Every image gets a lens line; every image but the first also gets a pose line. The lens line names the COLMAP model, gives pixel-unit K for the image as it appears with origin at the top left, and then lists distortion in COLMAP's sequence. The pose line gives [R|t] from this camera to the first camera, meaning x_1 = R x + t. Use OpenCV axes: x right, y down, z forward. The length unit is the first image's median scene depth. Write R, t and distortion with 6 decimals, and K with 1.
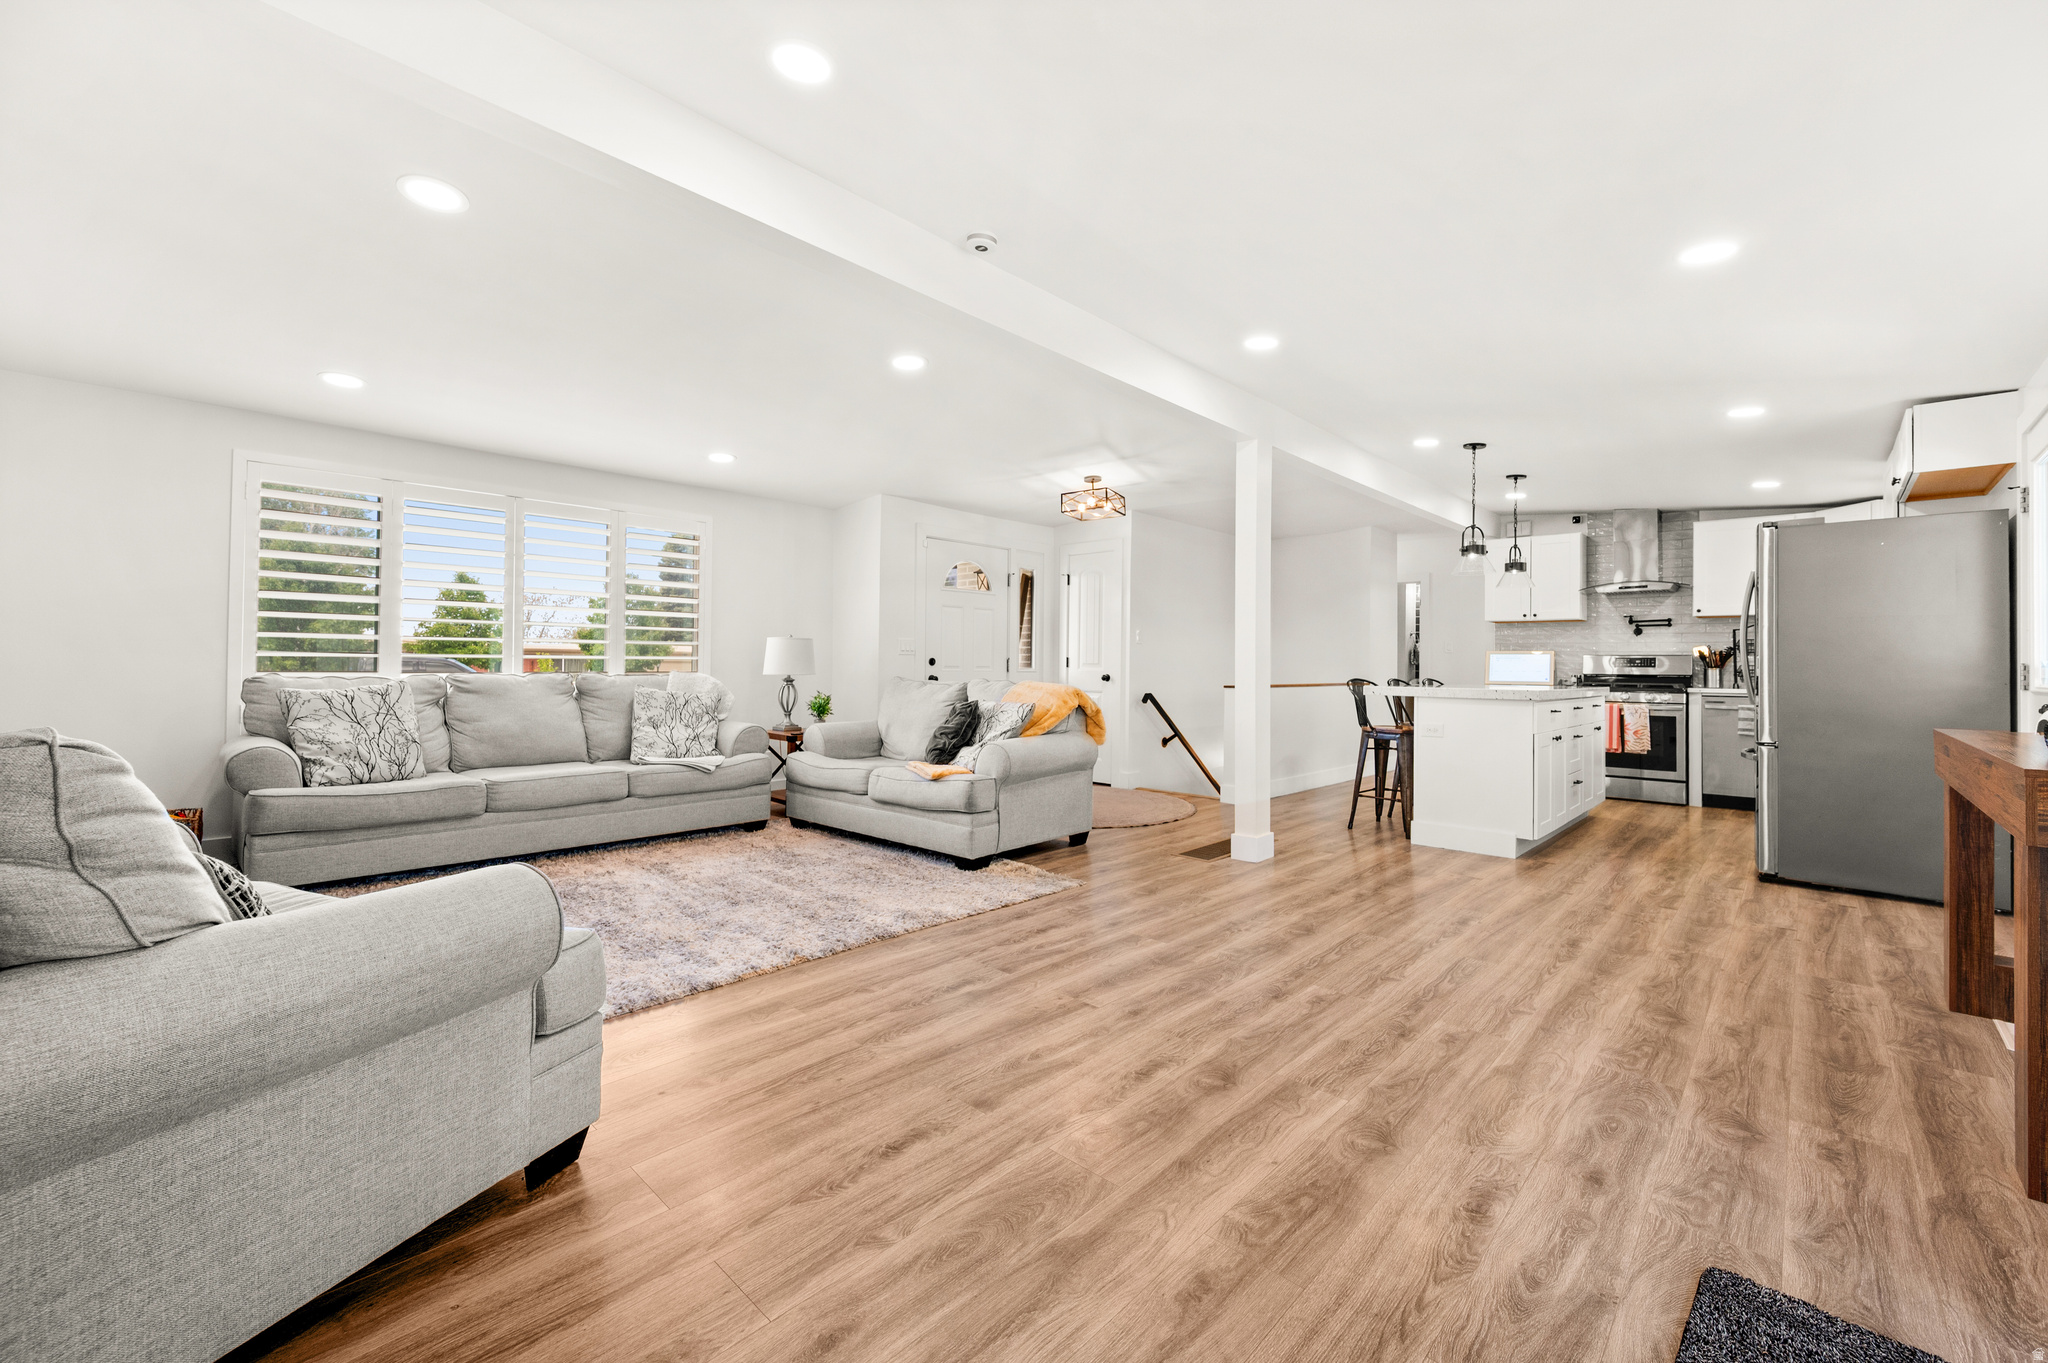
lens RADIAL K [[837.6, 0, 1033.8], [0, 837.6, 649.6], [0, 0, 1]] dist [-0.000275, -0.000011]
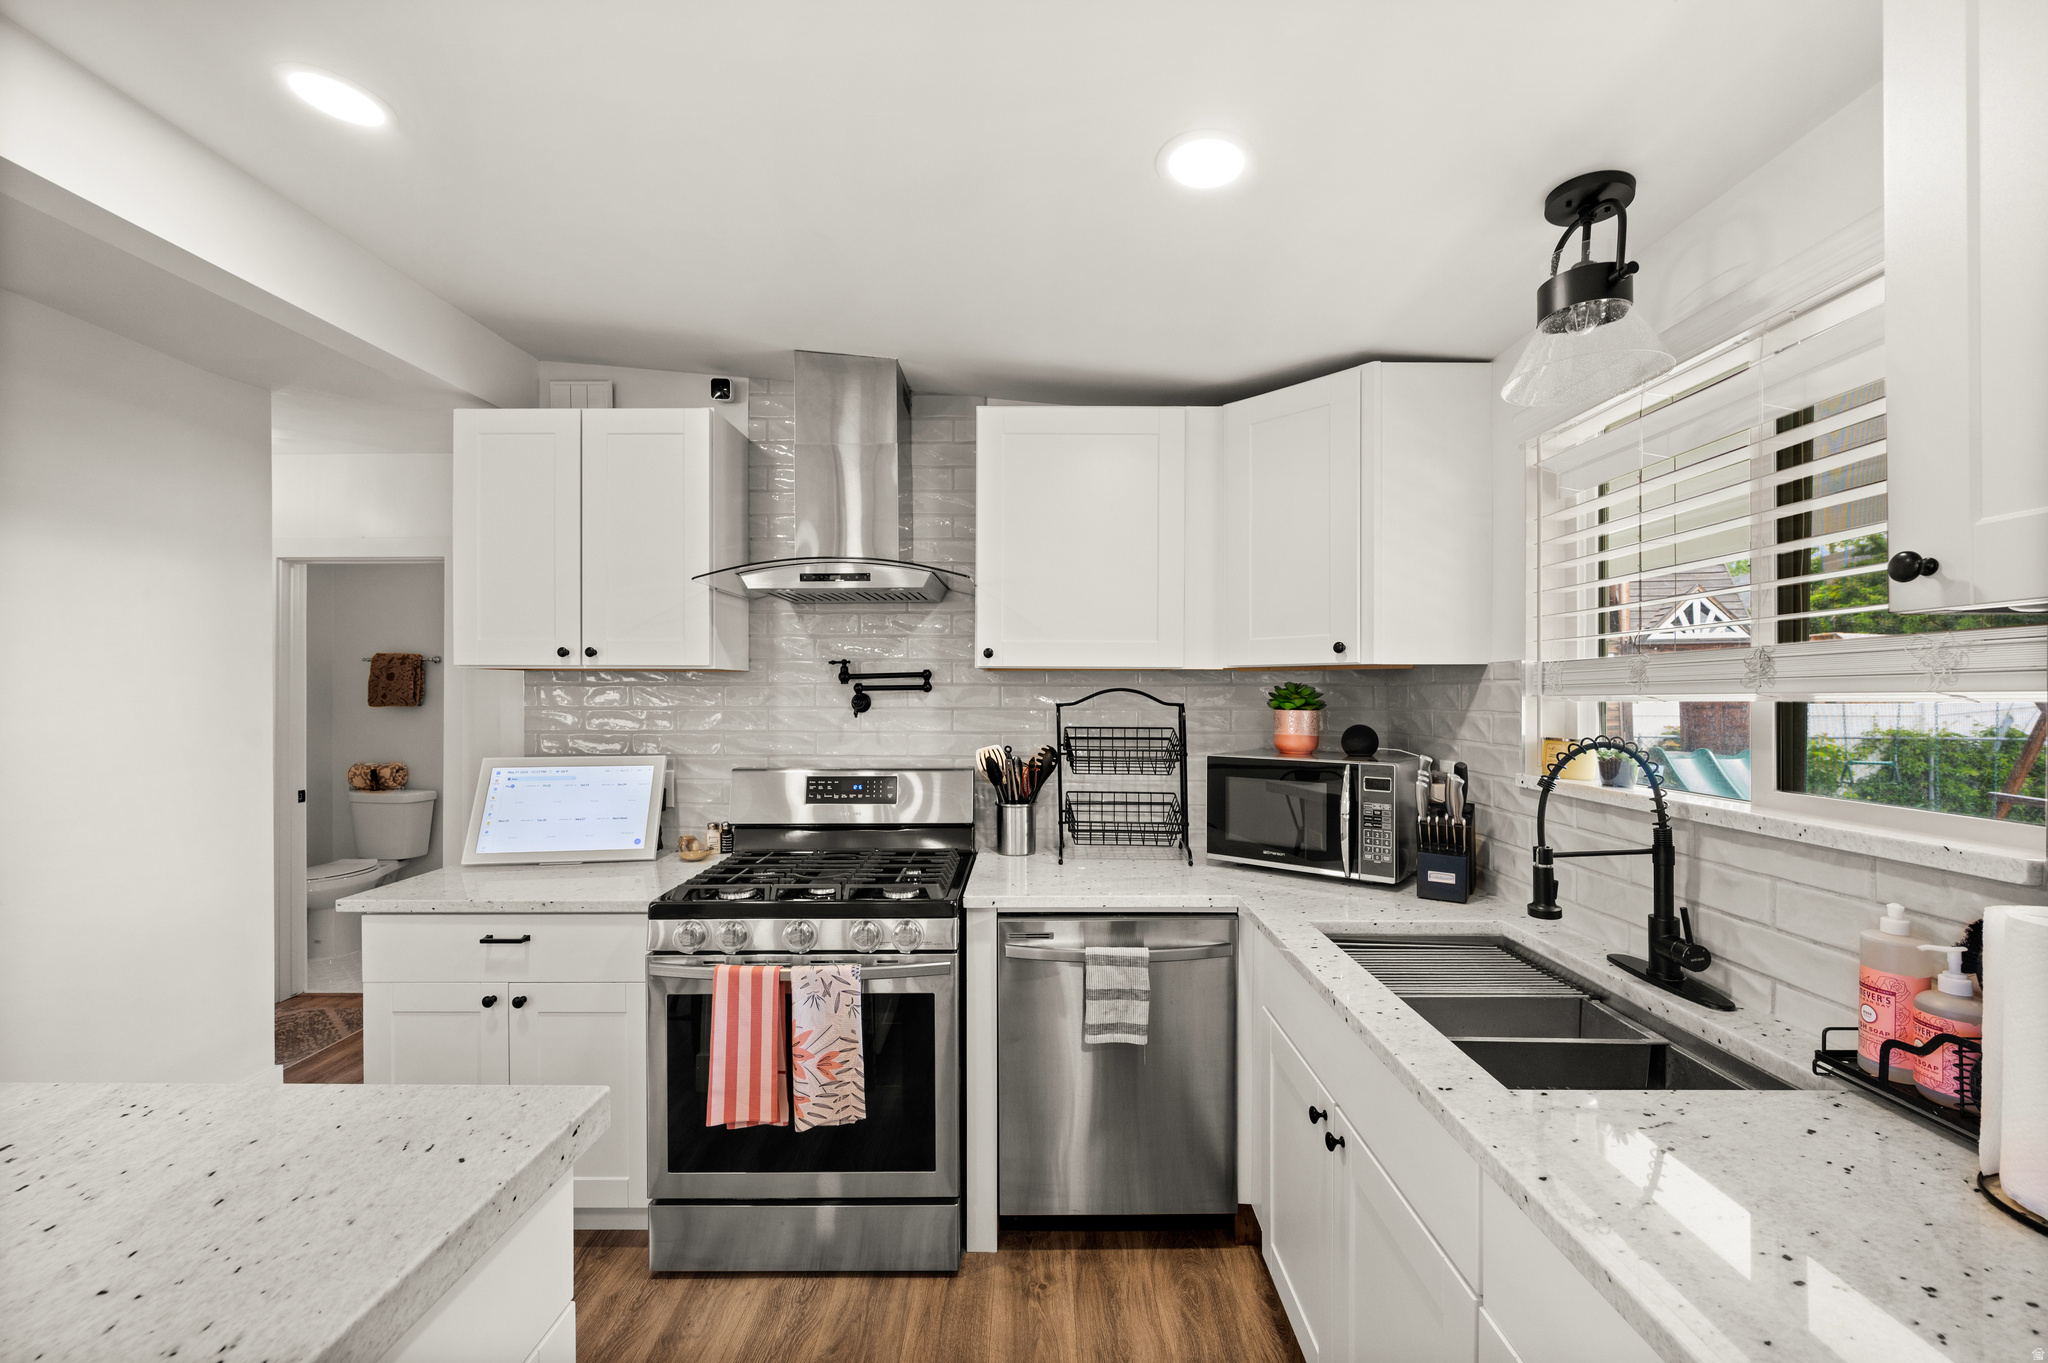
lens RADIAL K [[812.0, 0, 1026.3], [0, 812.0, 691.6], [0, 0, 1]] dist [-0.000035, -0.000086]
pose [[0.735746, -0.007813, 0.677212, 0.550715], [-0.005564, 0.999830, 0.017580, -0.034772], [-0.677235, -0.016703, 0.735578, 0.707926]]
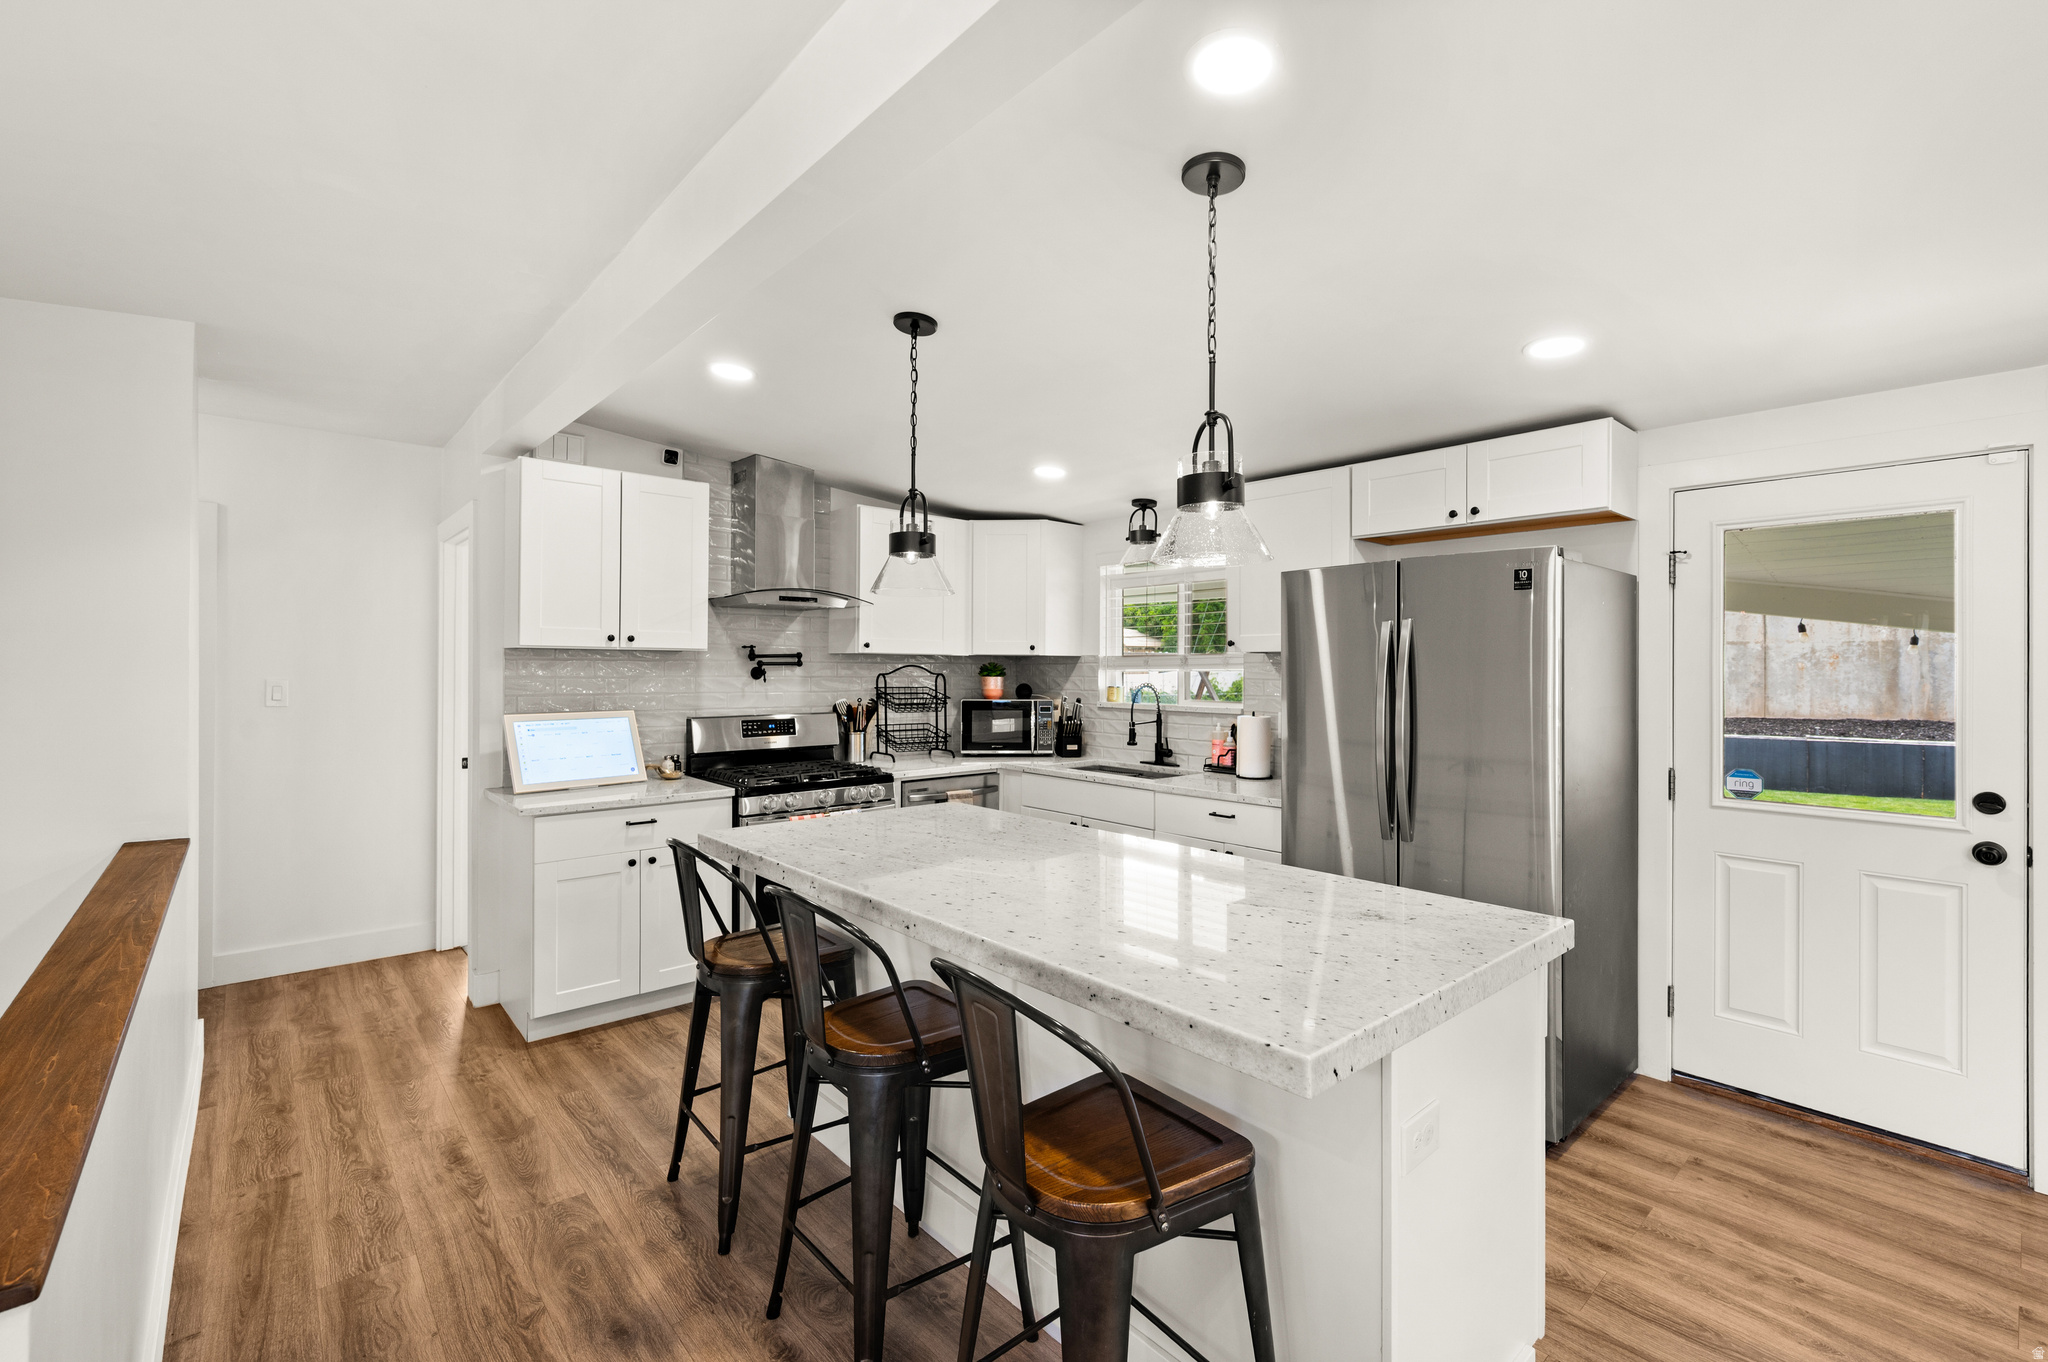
lens RADIAL K [[901.0, 0, 1028.6], [0, 901.0, 665.9], [0, 0, 1]] dist [0.001373, 0.000056]
pose [[0.095262, -0.006313, 0.995432, 0.115381], [-0.022336, 0.999715, 0.008478, -0.037658], [-0.995202, -0.023042, 0.095094, 0.783894]]
